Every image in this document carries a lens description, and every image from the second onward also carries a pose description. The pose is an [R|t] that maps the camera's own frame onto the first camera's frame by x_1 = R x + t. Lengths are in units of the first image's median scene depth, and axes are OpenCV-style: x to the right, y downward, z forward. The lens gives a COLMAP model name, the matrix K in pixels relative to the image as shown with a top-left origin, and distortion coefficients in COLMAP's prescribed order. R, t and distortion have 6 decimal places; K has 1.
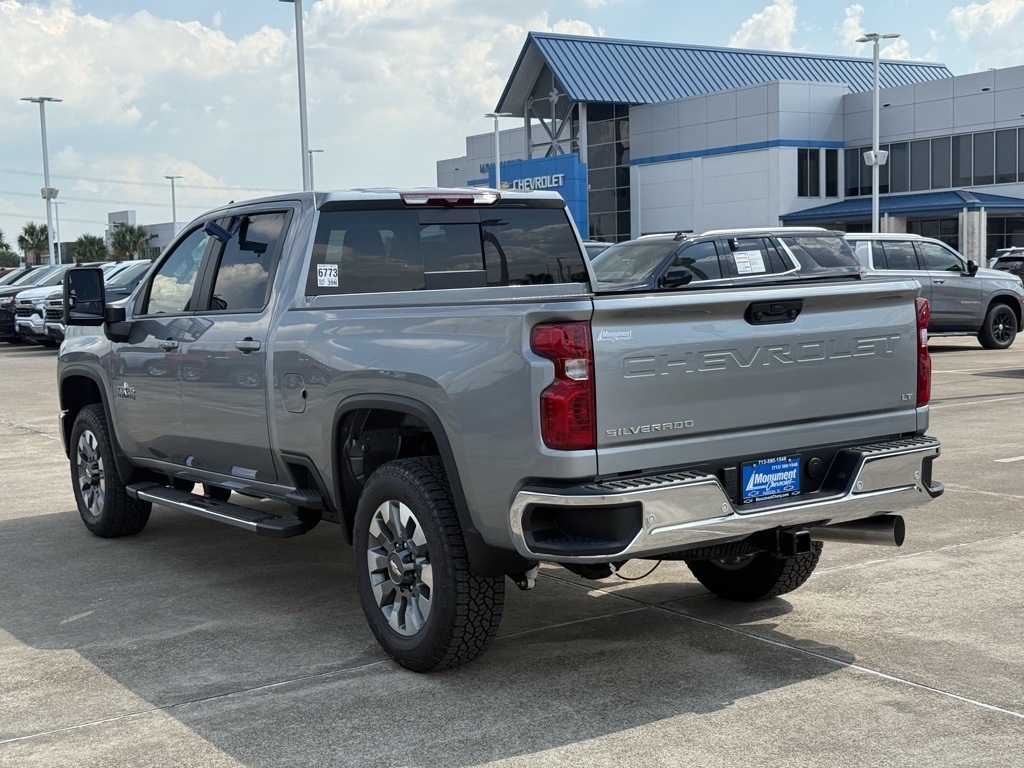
lens RADIAL K [[1437.9, 0, 525.2], [0, 1437.9, 351.3], [0, 0, 1]] dist [0.106357, 0.000000]
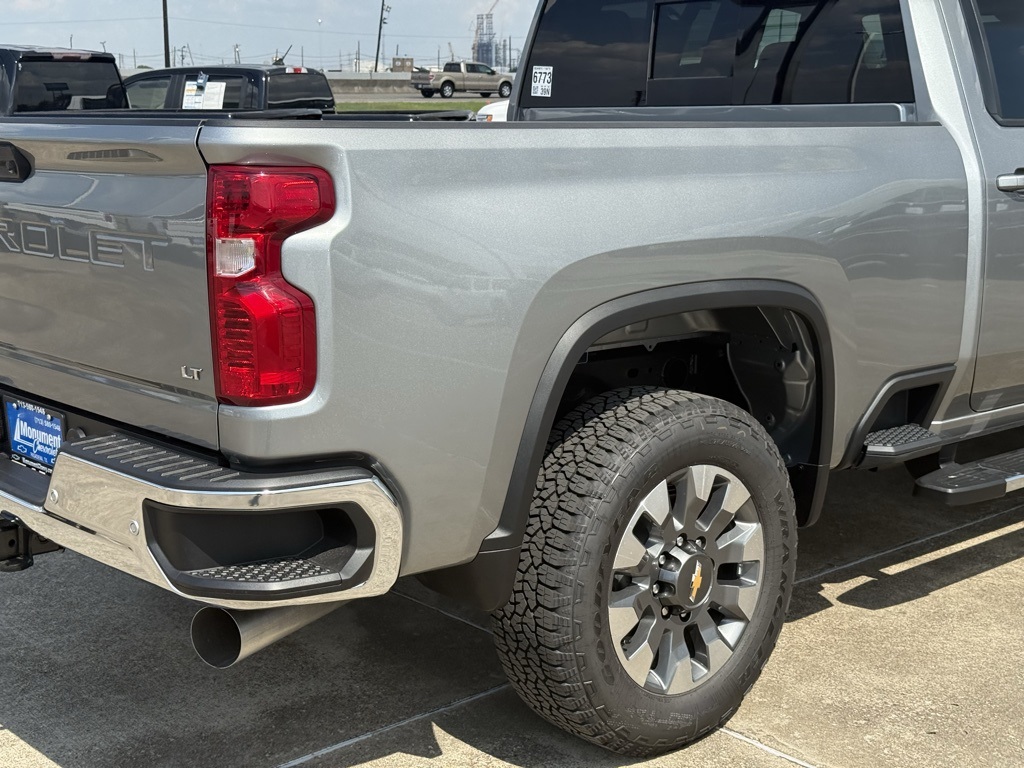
lens RADIAL K [[1437.9, 0, 499.6], [0, 1437.9, 361.5], [0, 0, 1]] dist [0.106357, 0.000000]
pose [[0.135434, 0.212258, -0.967783, 0.732034], [-0.056065, 0.976859, 0.206403, -0.075450], [0.989199, 0.026304, 0.144200, 1.027071]]
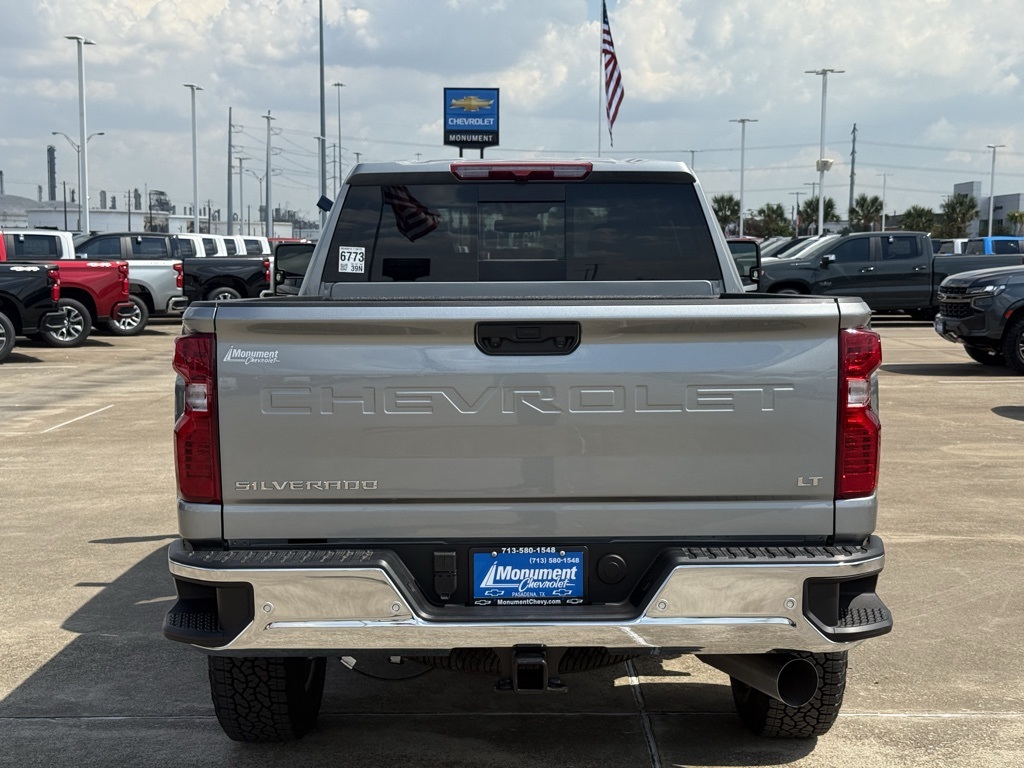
lens RADIAL K [[1437.9, 0, 523.1], [0, 1437.9, 382.6], [0, 0, 1]] dist [0.106357, 0.000000]
pose [[0.835387, 0.083079, -0.543347, 0.501545], [-0.060970, 0.996417, 0.058615, -0.042410], [0.546270, -0.015839, 0.837460, 0.387024]]
